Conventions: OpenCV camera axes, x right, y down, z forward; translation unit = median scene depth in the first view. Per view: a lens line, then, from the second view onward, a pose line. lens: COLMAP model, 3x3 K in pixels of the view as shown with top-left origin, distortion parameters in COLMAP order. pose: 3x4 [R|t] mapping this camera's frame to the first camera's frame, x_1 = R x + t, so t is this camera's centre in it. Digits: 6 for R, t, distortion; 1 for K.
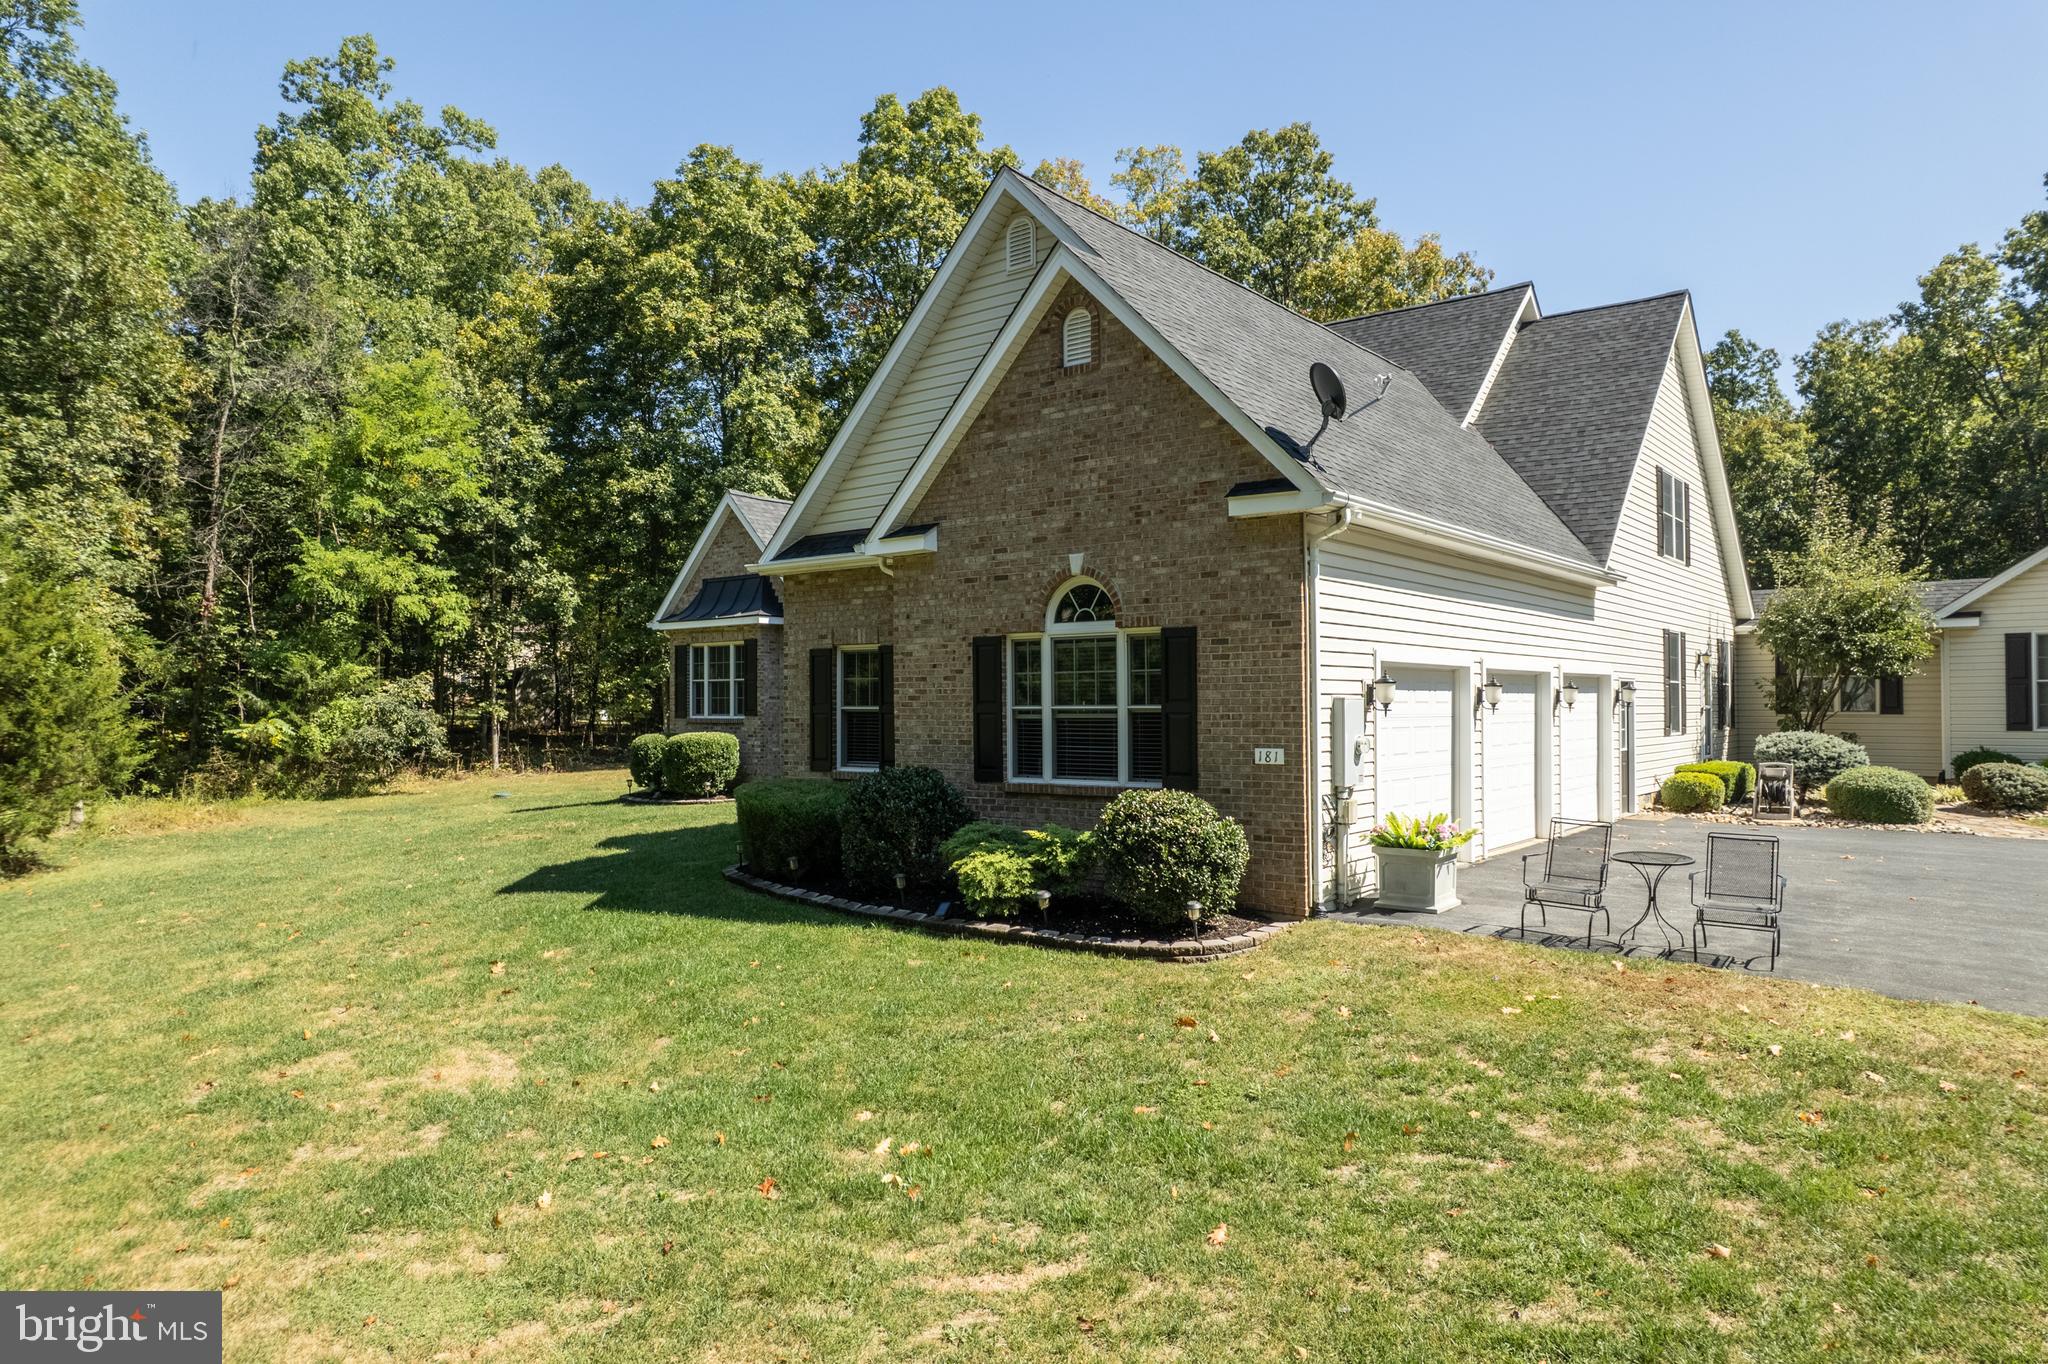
lens RADIAL K [[1322.3, 0, 1030.4], [0, 1322.3, 688.2], [0, 0, 1]] dist [-0.076475, 0.057915]
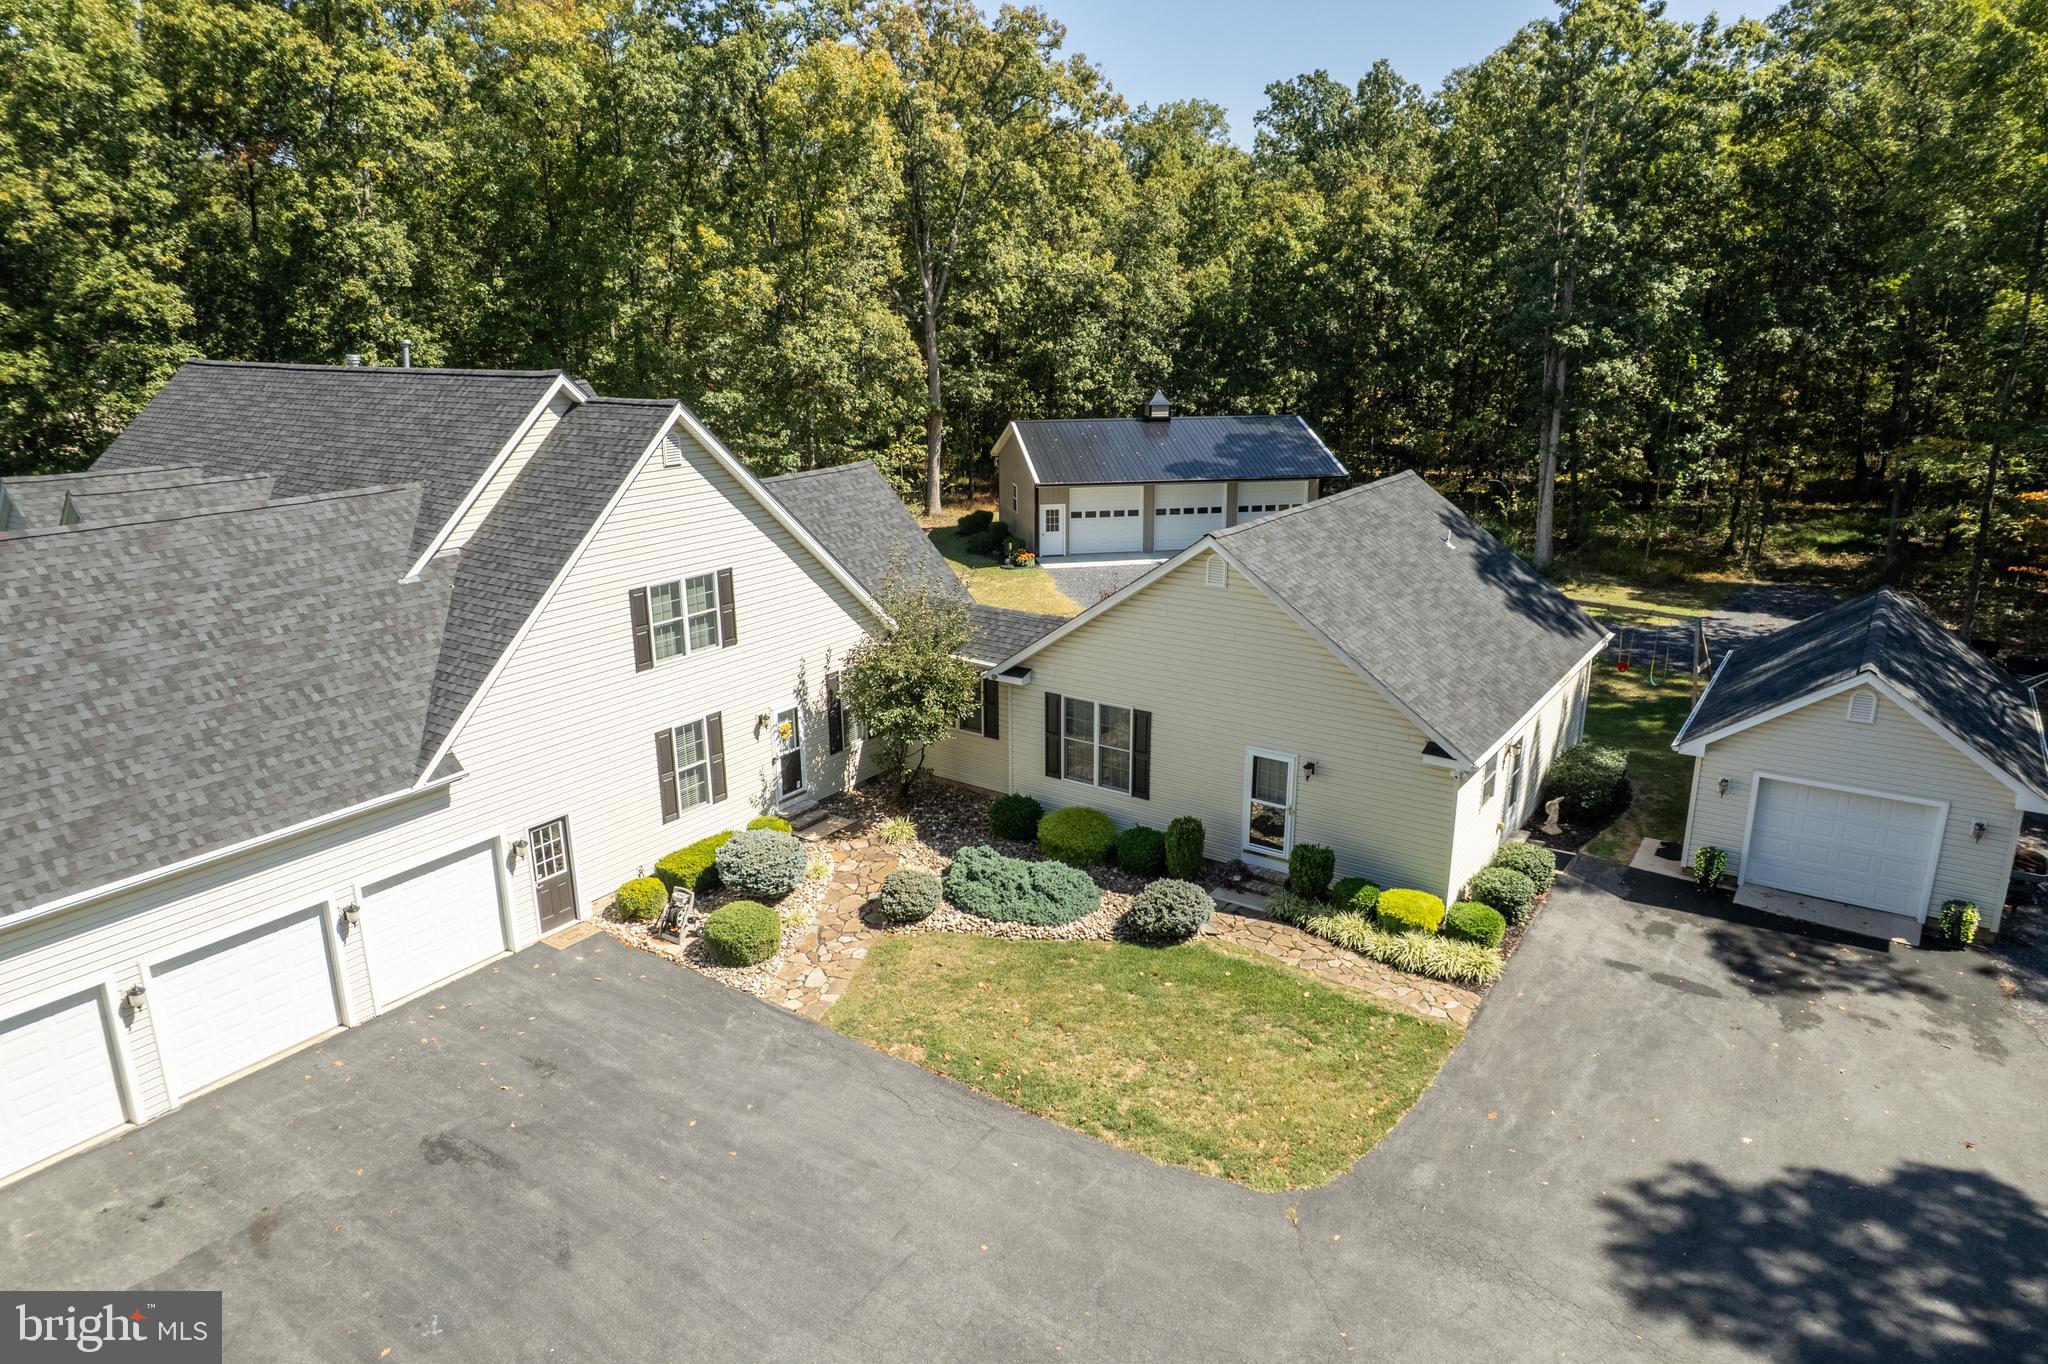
lens RADIAL K [[1314.0, 0, 1034.7], [0, 1314.0, 688.1], [0, 0, 1]] dist [-0.082918, 0.077402]
pose [[0.997801, -0.020116, 0.063158, 0.612410], [0.000098, 0.953288, 0.302063, -0.342849], [-0.066284, -0.301392, 0.951194, -0.042318]]
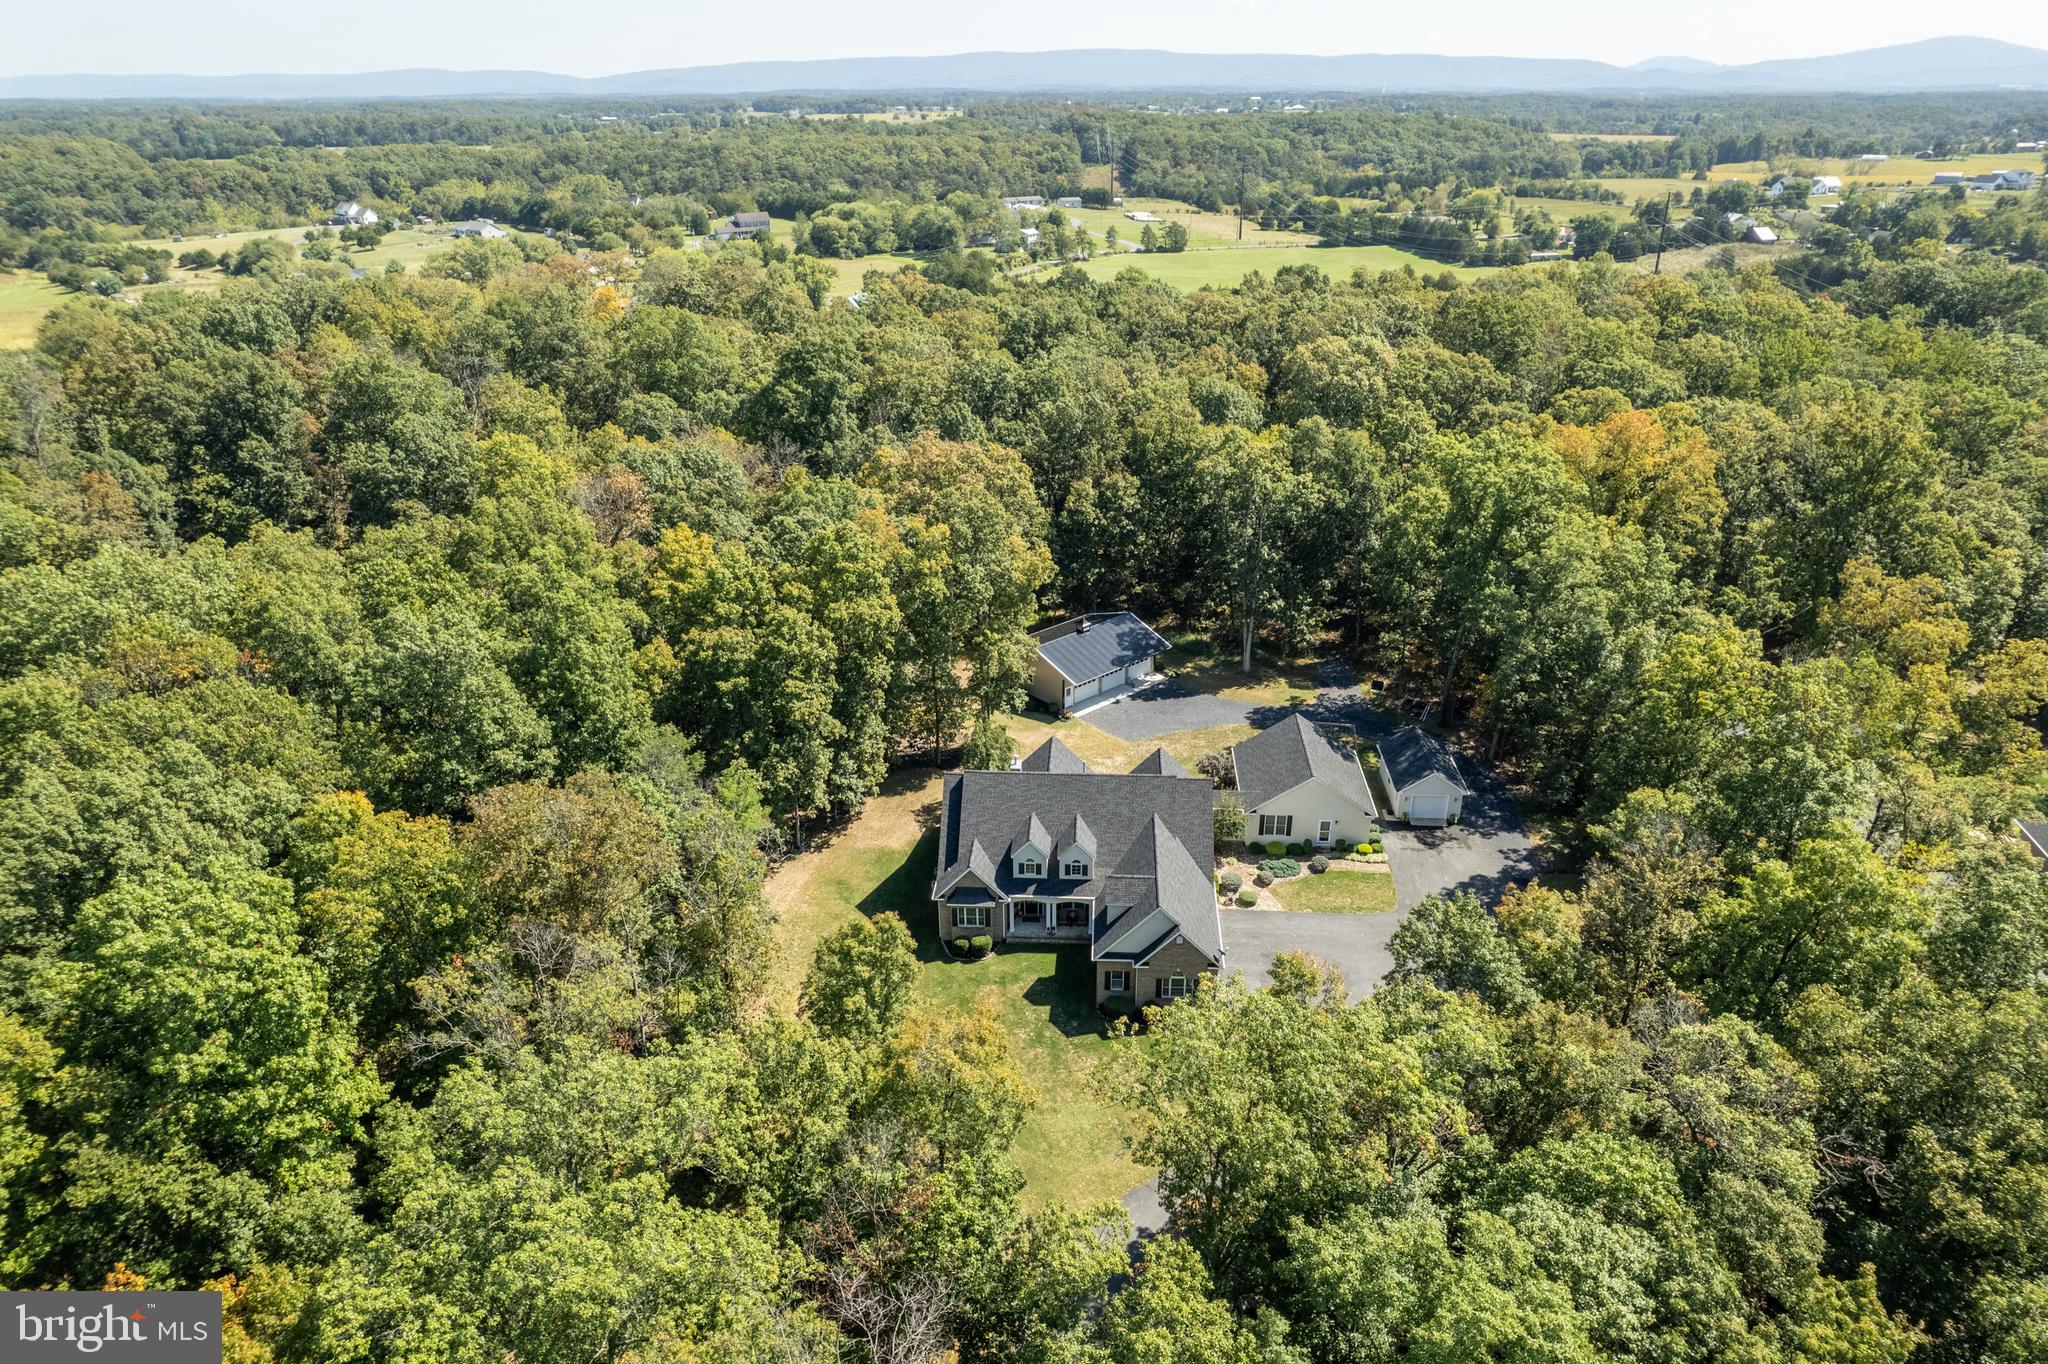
lens RADIAL K [[1314.0, 0, 1034.7], [0, 1314.0, 688.1], [0, 0, 1]] dist [-0.082918, 0.077402]
pose [[0.818005, -0.237411, 0.523931, -1.716325], [-0.008965, 0.905478, 0.424298, -1.946192], [-0.575141, -0.351775, 0.738557, -1.358368]]
